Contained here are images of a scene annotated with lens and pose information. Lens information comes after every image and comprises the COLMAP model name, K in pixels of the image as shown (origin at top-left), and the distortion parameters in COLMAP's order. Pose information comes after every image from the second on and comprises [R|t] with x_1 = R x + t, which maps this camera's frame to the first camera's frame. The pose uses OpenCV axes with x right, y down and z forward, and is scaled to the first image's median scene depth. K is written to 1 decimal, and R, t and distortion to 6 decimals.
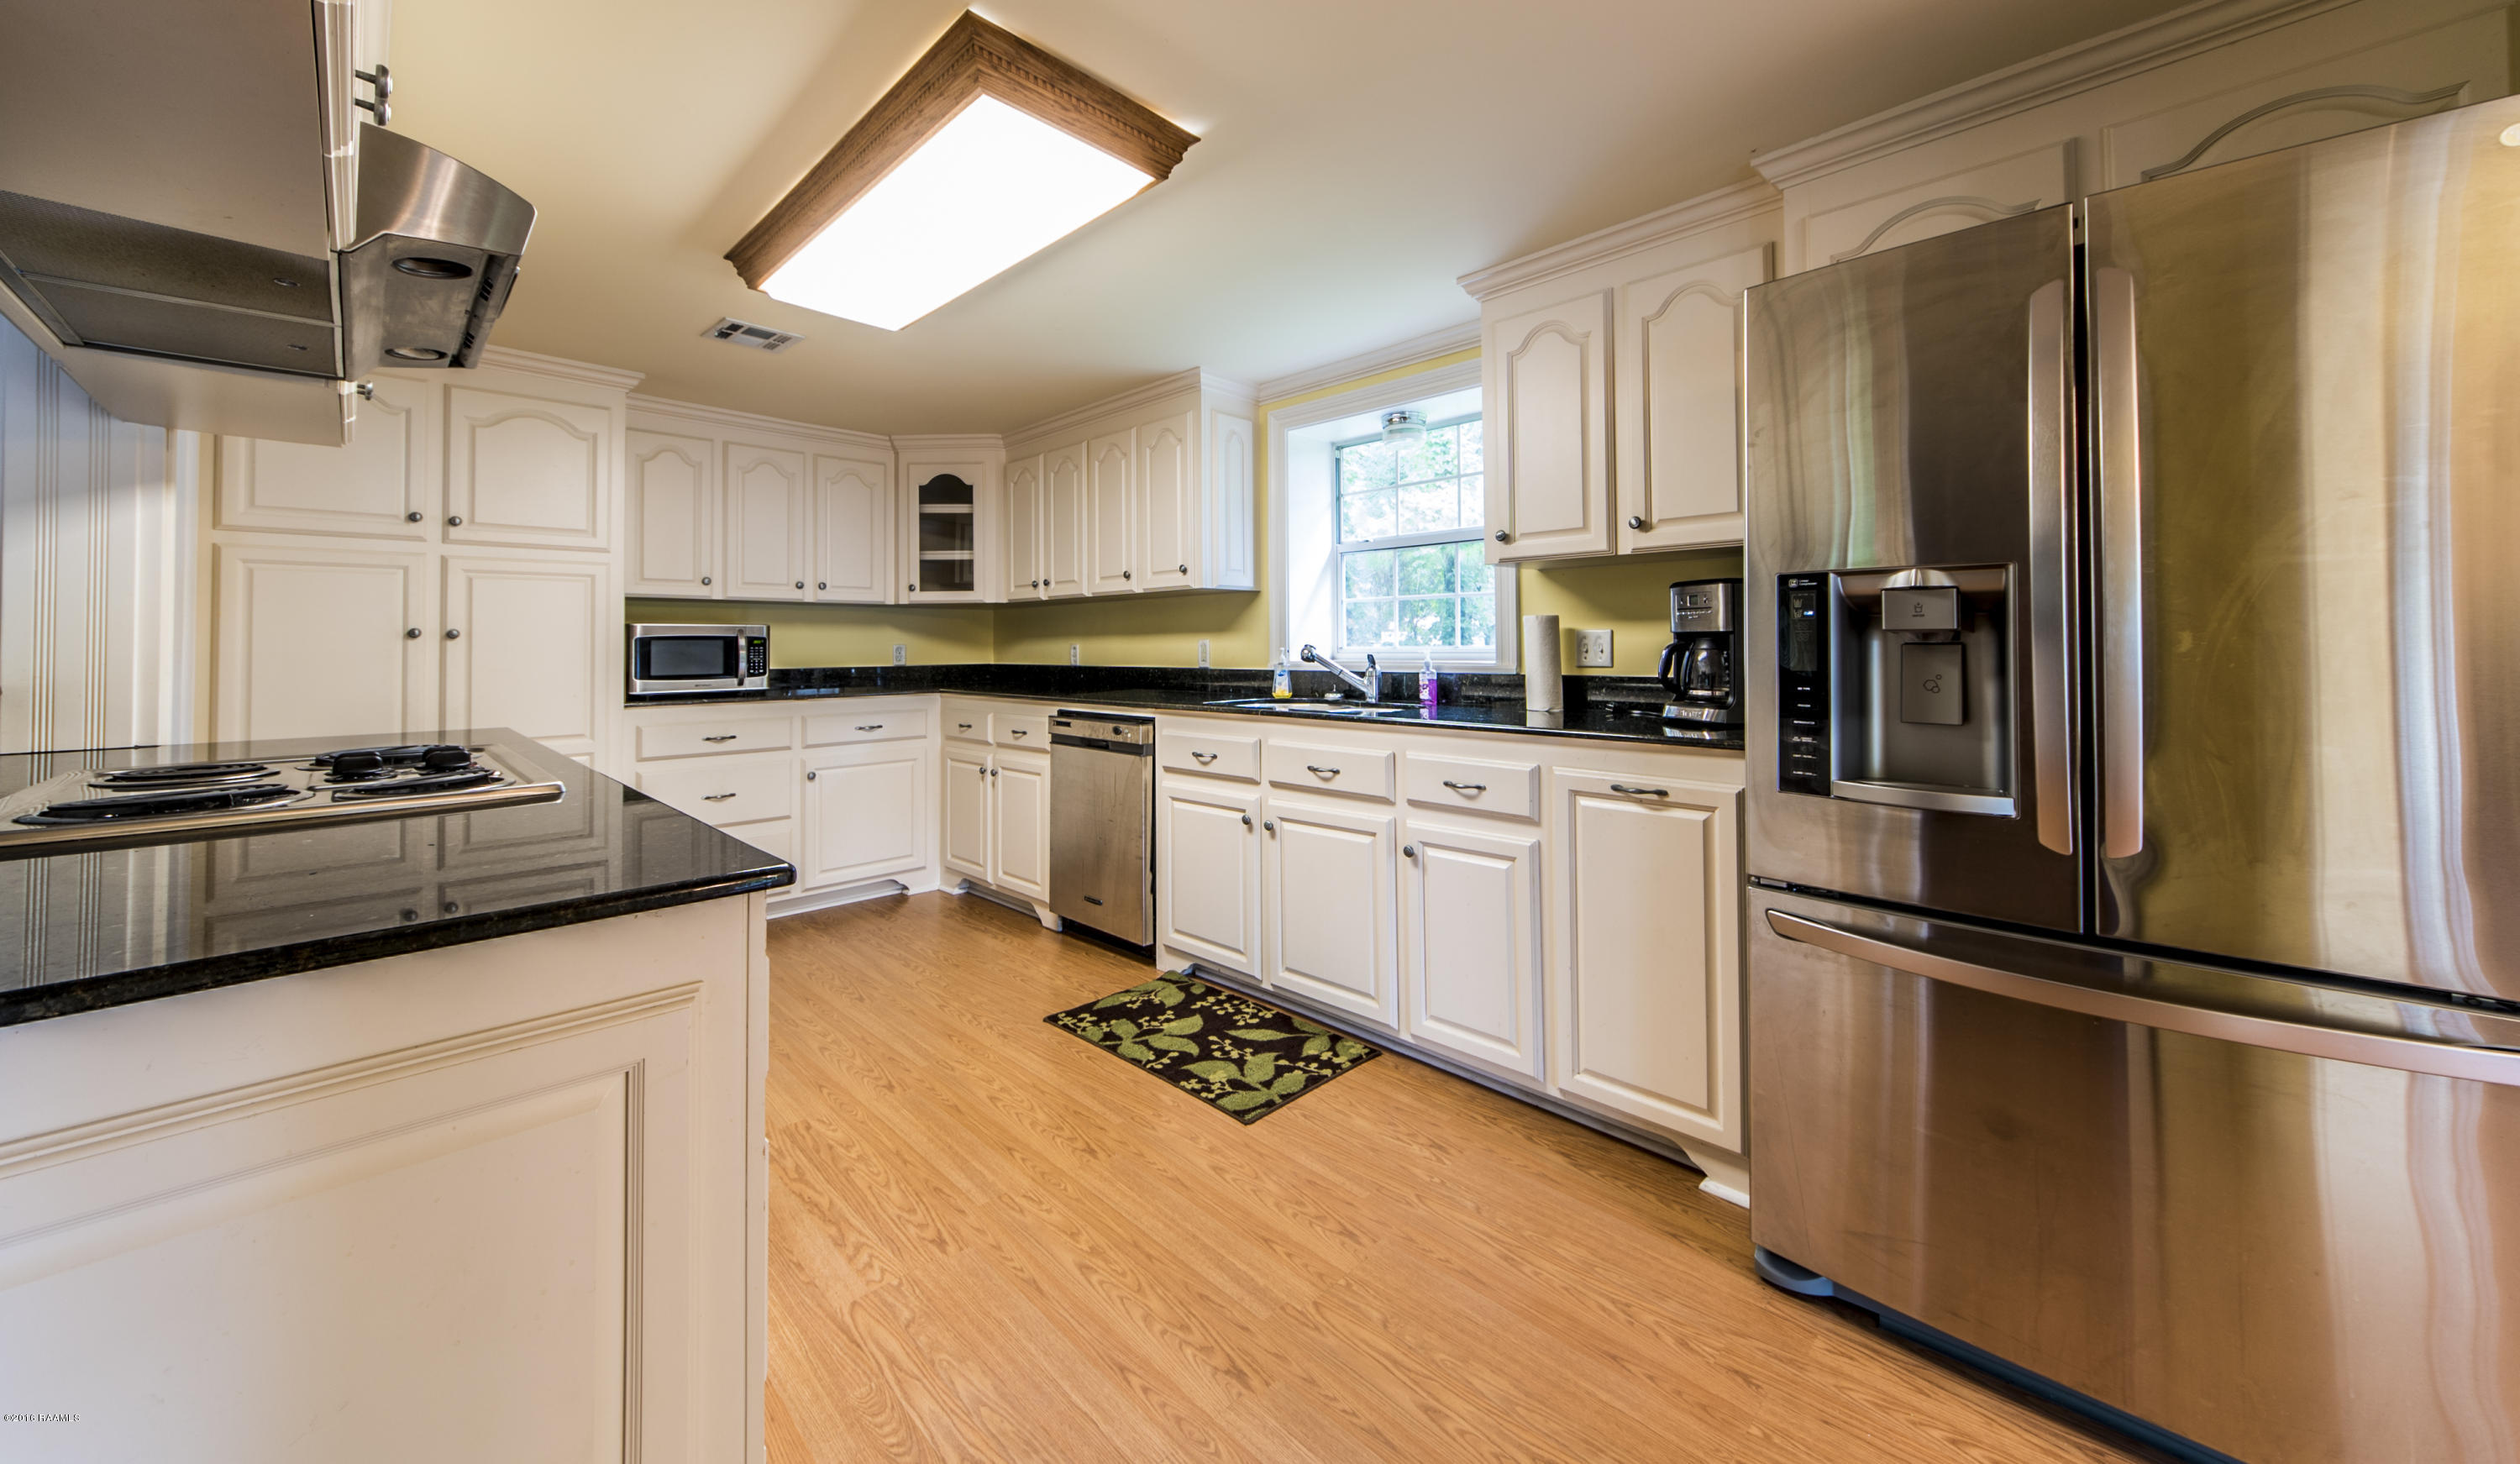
lens RADIAL K [[881.6, 0, 1267.5], [0, 881.6, 630.2], [0, 0, 1]] dist [0.000425, 0.000019]
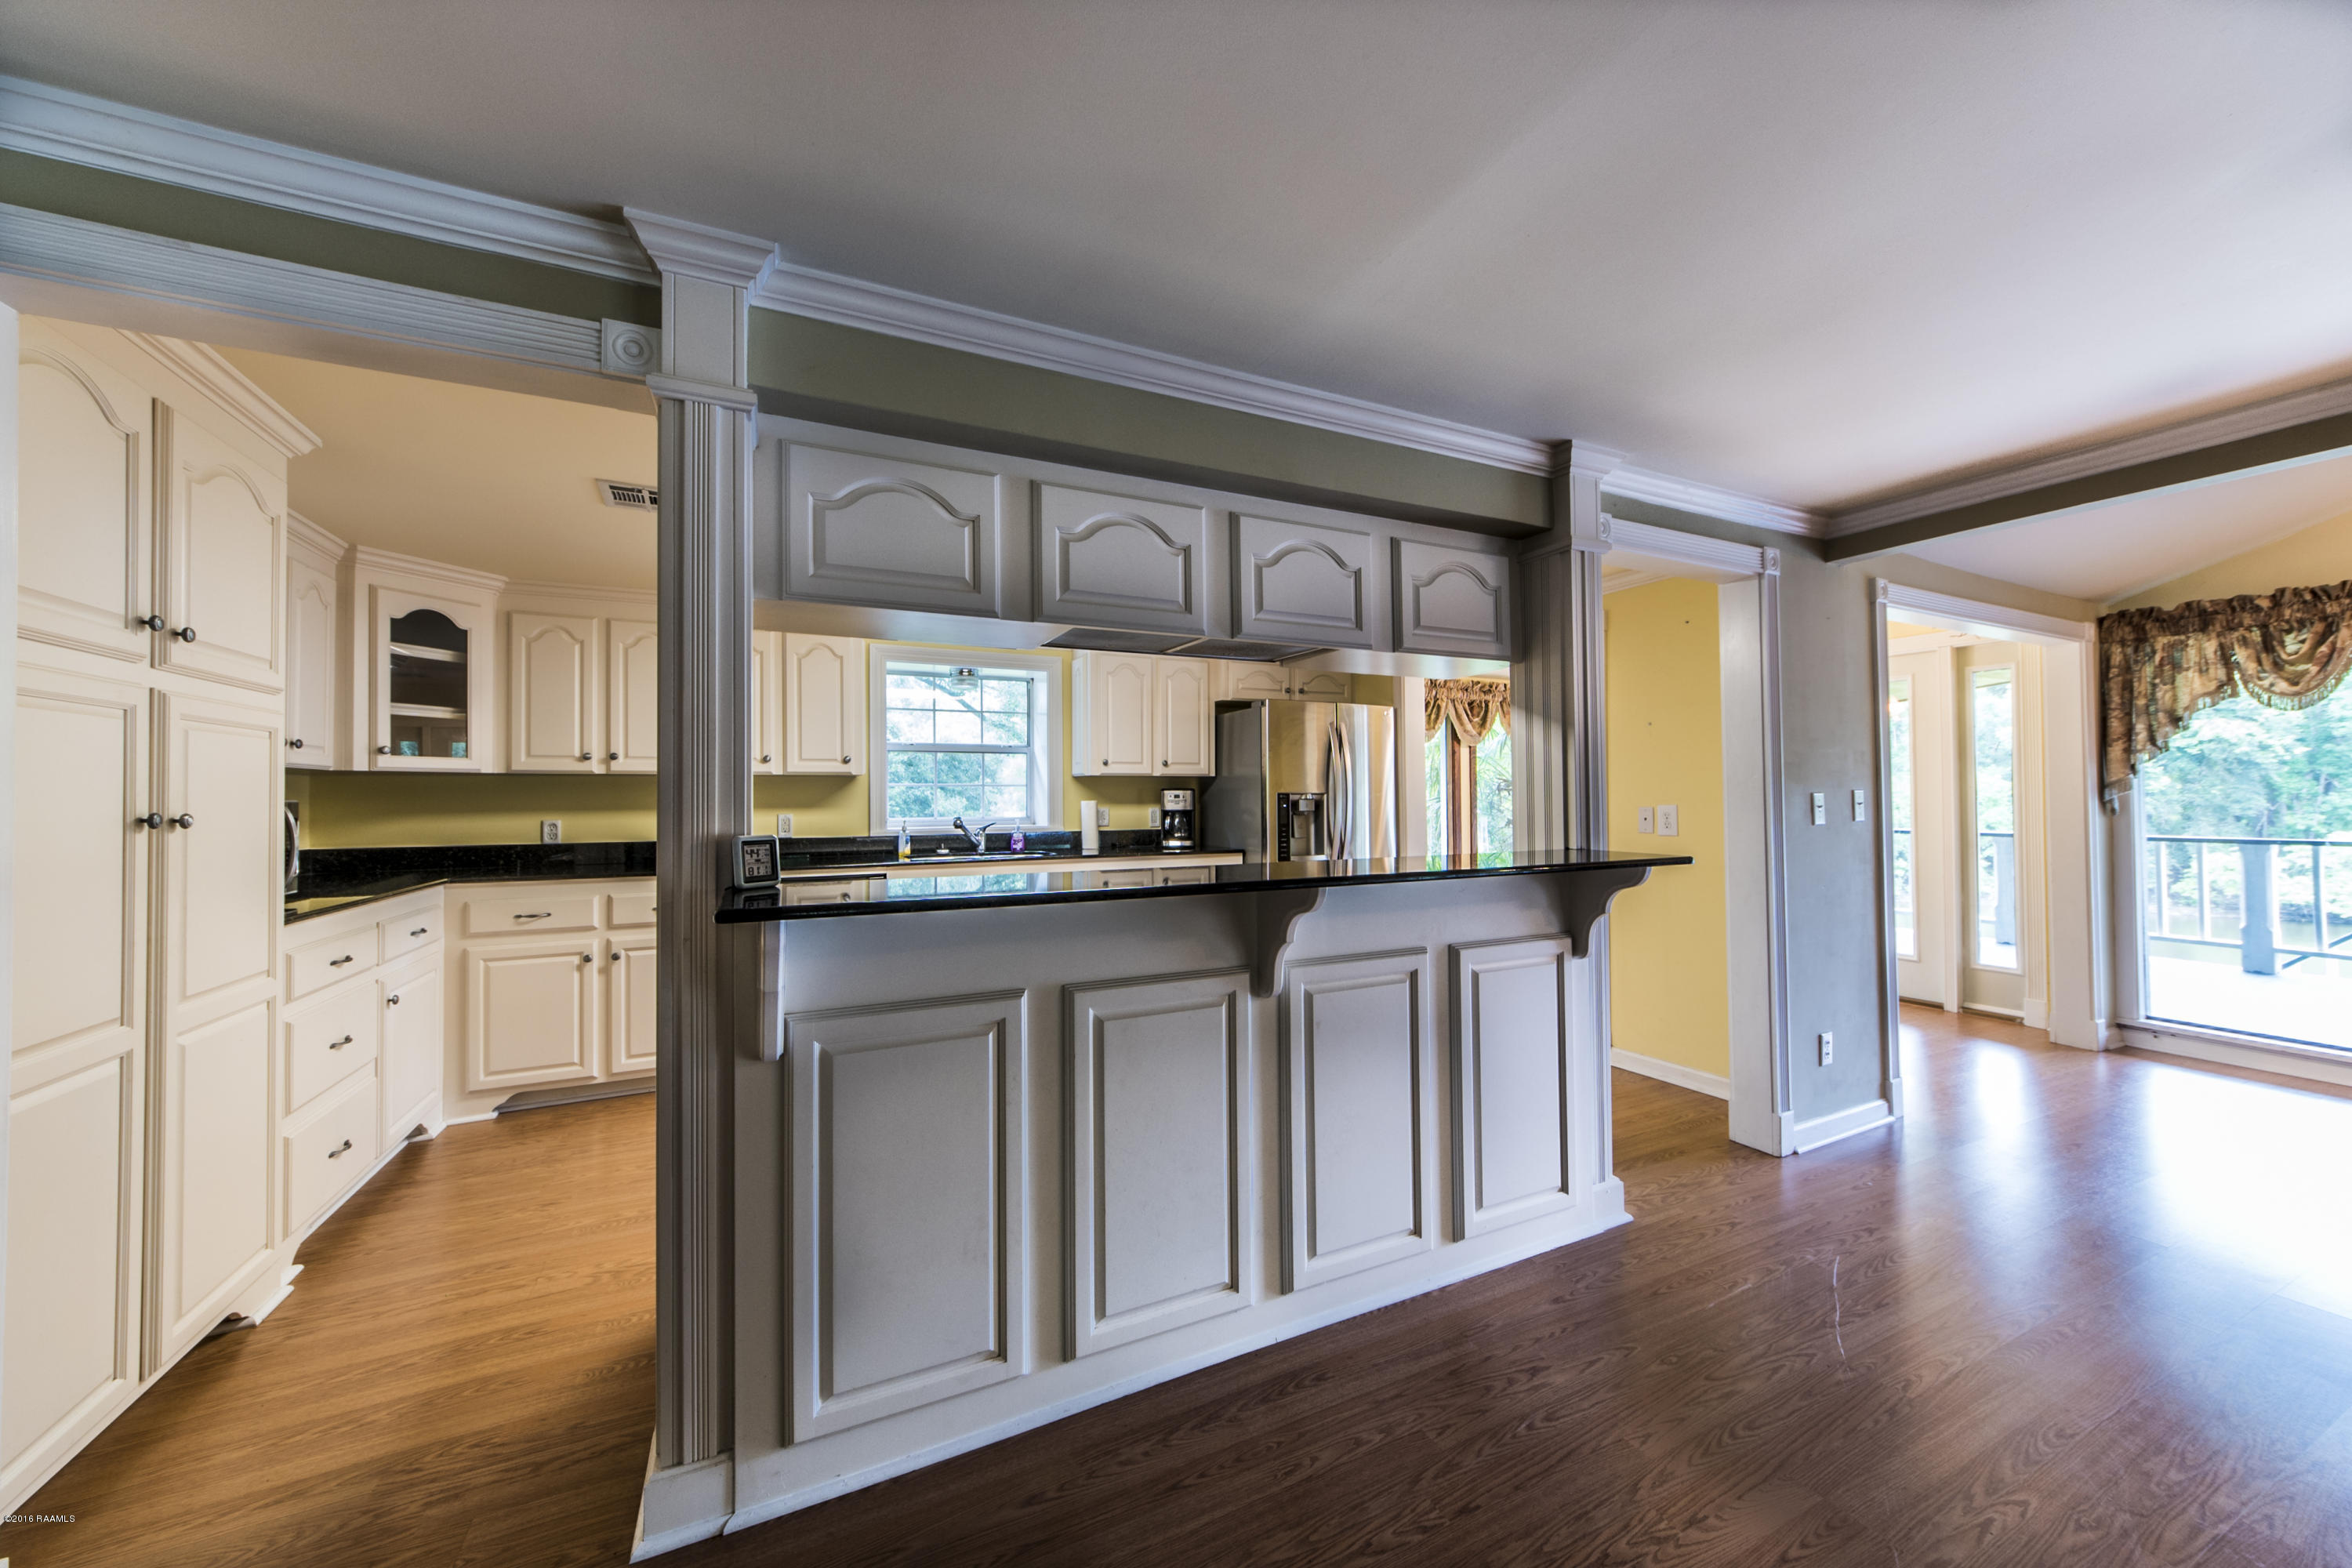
lens RADIAL K [[829.8, 0, 1176.0], [0, 829.8, 784.0], [0, 0, 1]] dist [-0.000090, 0.000007]
pose [[0.343724, 0.022249, 0.938807, -1.001890], [-0.010242, 0.999749, -0.019944, -0.013907], [-0.939015, -0.002761, 0.343865, 0.130340]]
